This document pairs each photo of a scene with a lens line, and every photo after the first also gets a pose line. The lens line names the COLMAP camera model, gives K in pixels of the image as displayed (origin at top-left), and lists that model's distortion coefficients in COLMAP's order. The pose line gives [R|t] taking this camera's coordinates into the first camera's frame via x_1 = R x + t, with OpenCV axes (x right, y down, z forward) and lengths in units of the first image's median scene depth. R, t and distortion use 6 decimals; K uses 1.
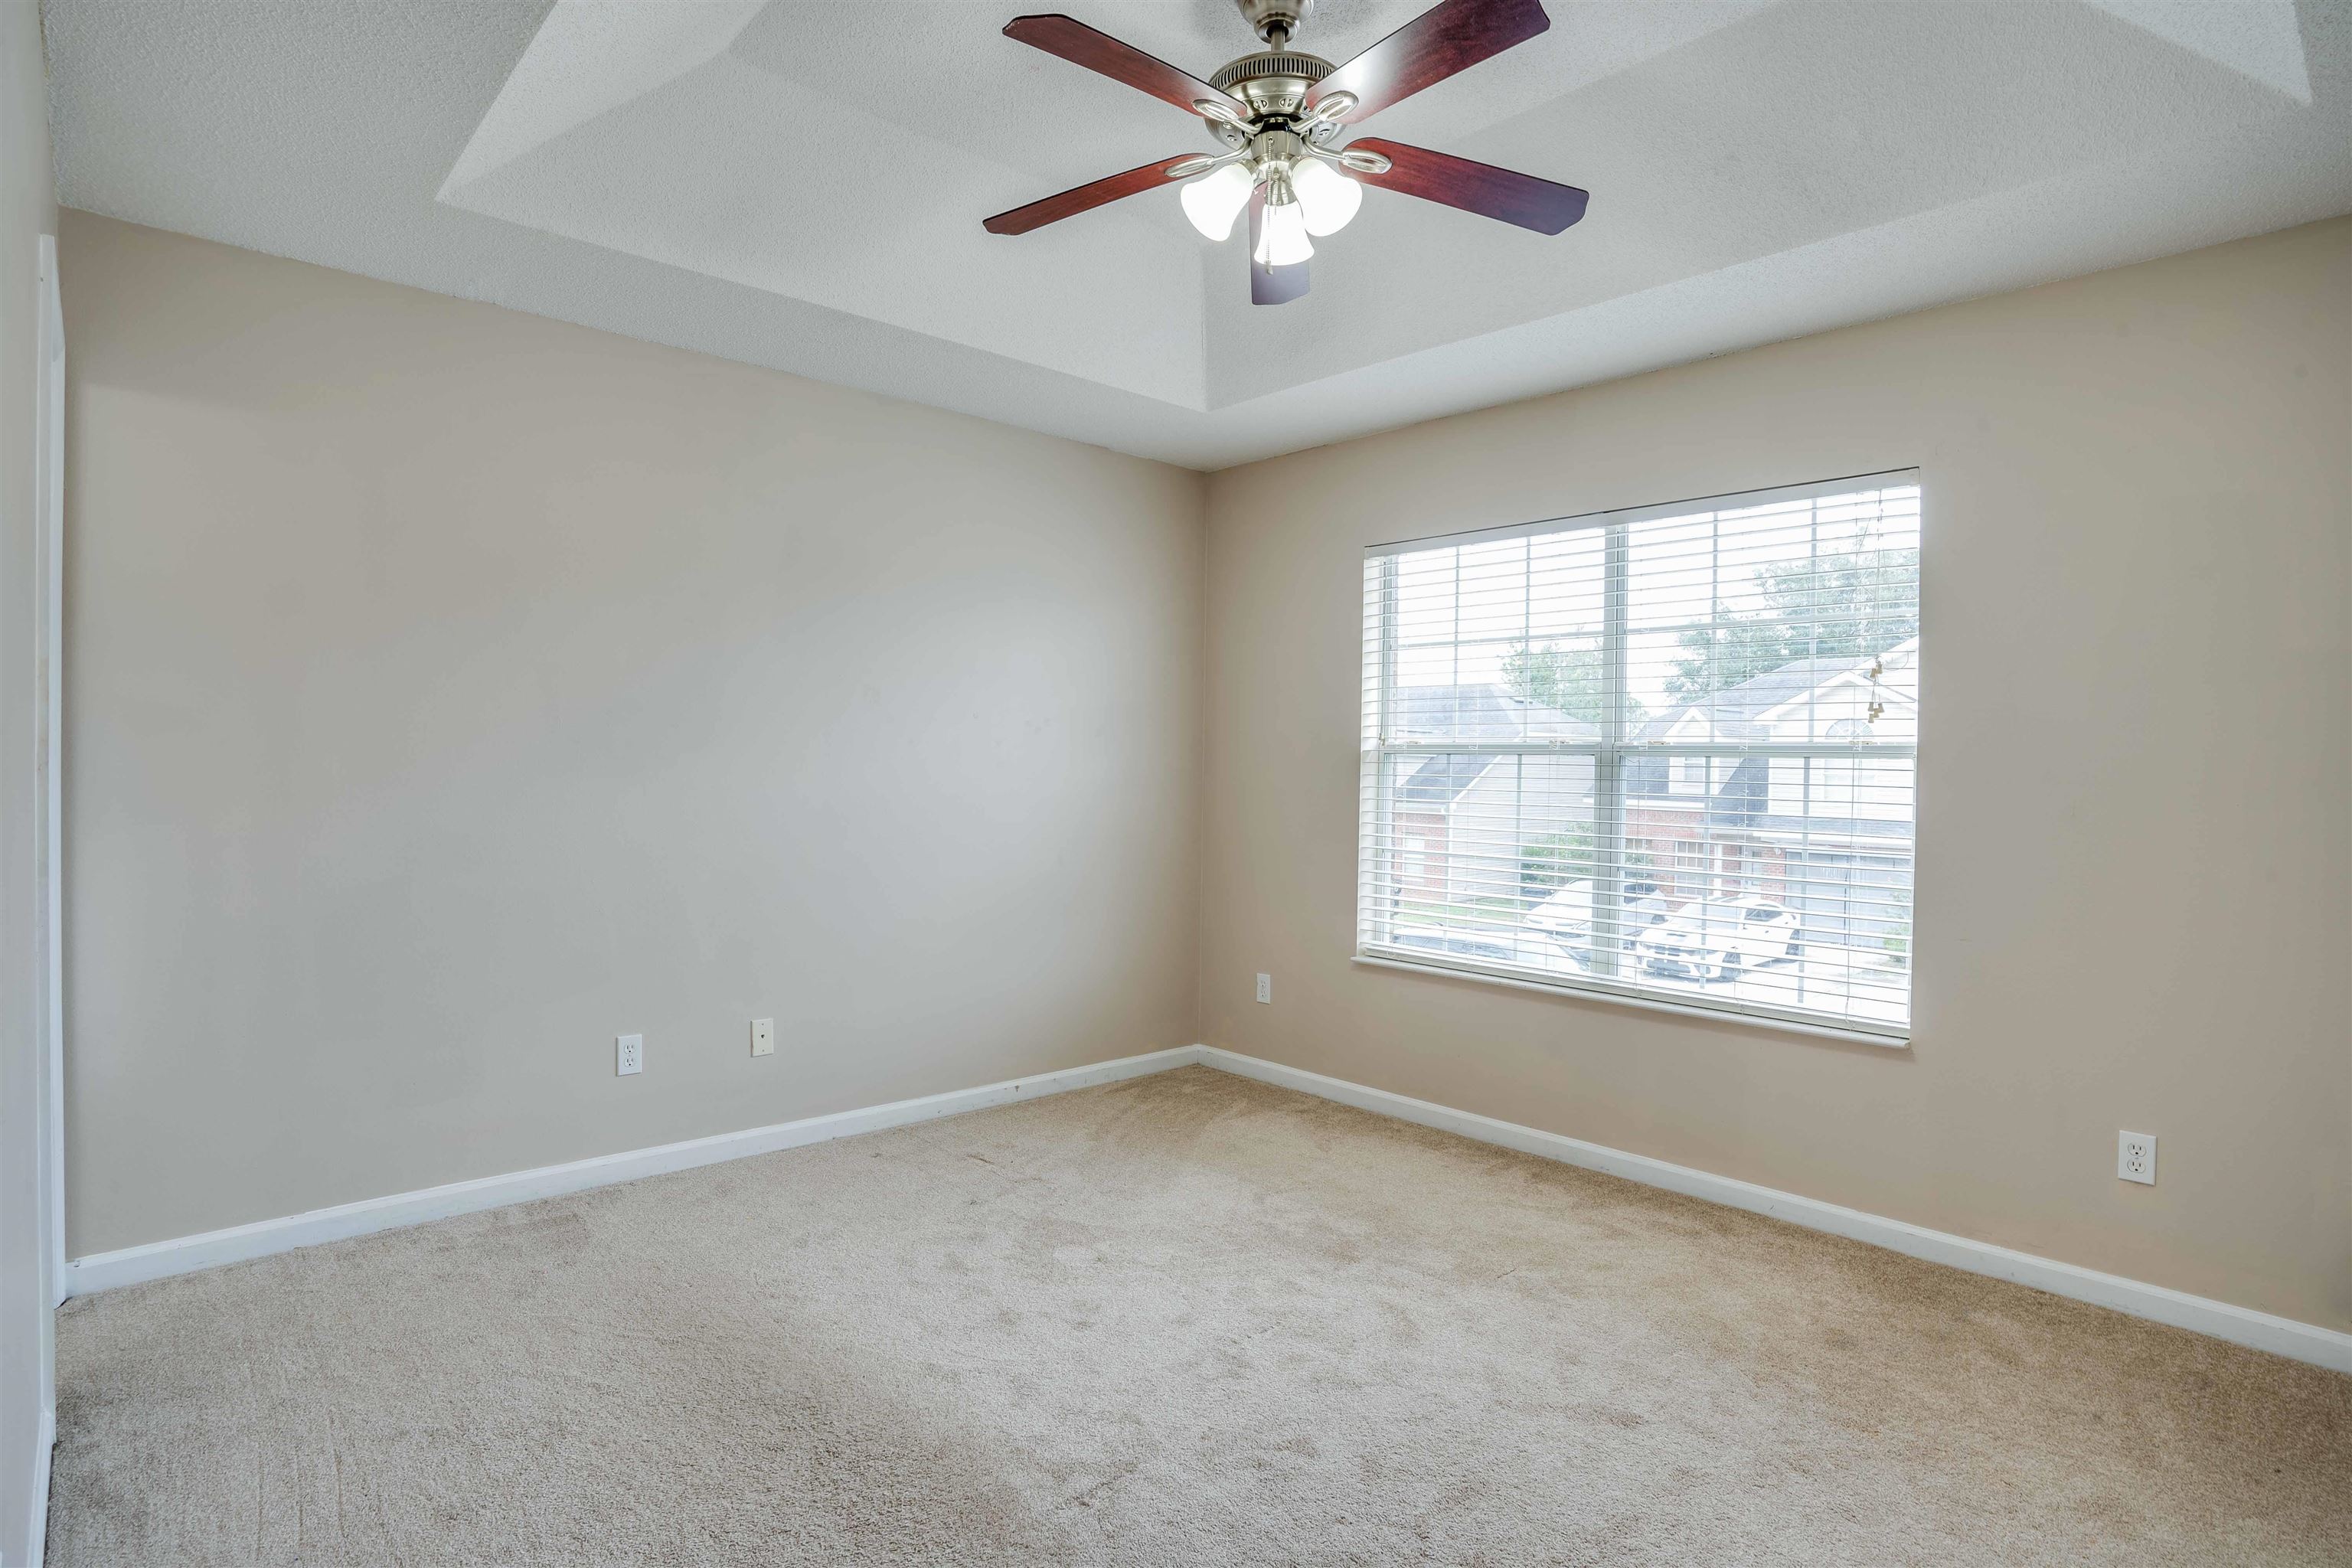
lens RADIAL K [[1243.0, 0, 1166.4], [0, 1243.0, 761.8], [0, 0, 1]] dist [-0.050184, 0.025725]
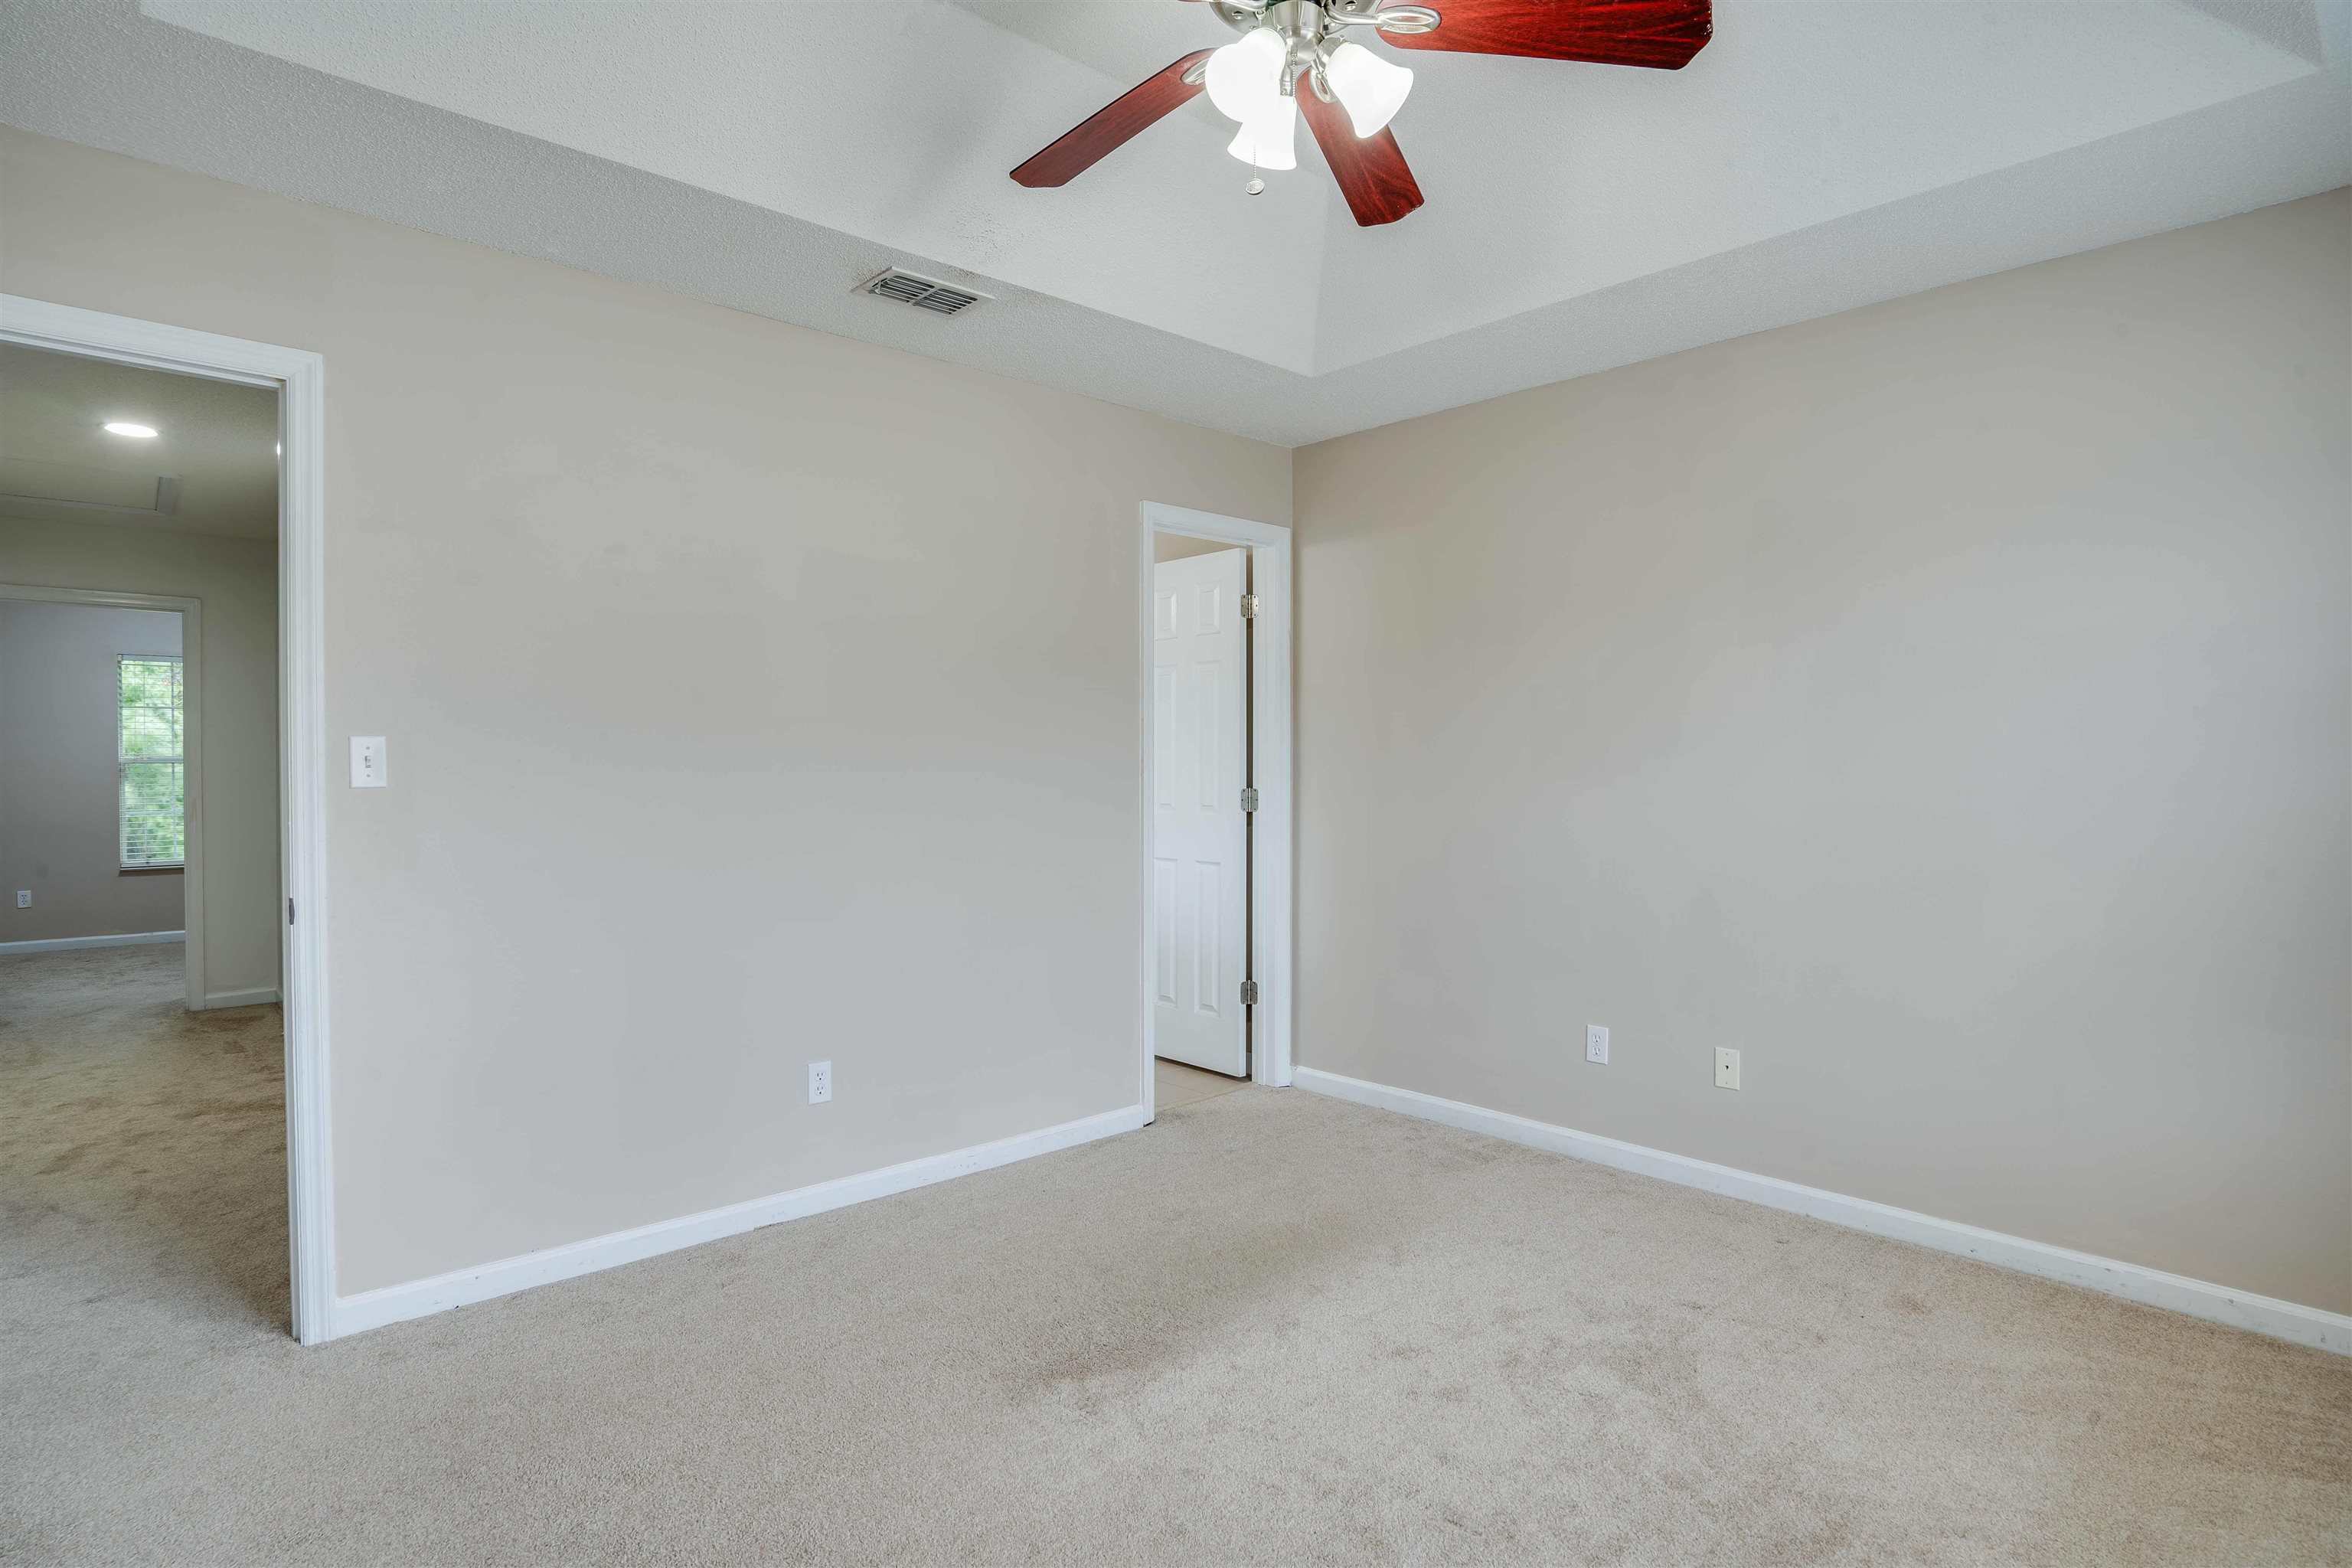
lens RADIAL K [[1243.0, 0, 1166.4], [0, 1243.0, 761.8], [0, 0, 1]] dist [-0.050184, 0.025725]
pose [[-0.009533, -0.014366, -0.999851, 0.623001], [-0.000580, 0.999897, -0.014361, 0.008043], [0.999954, 0.000443, -0.009540, 0.618990]]
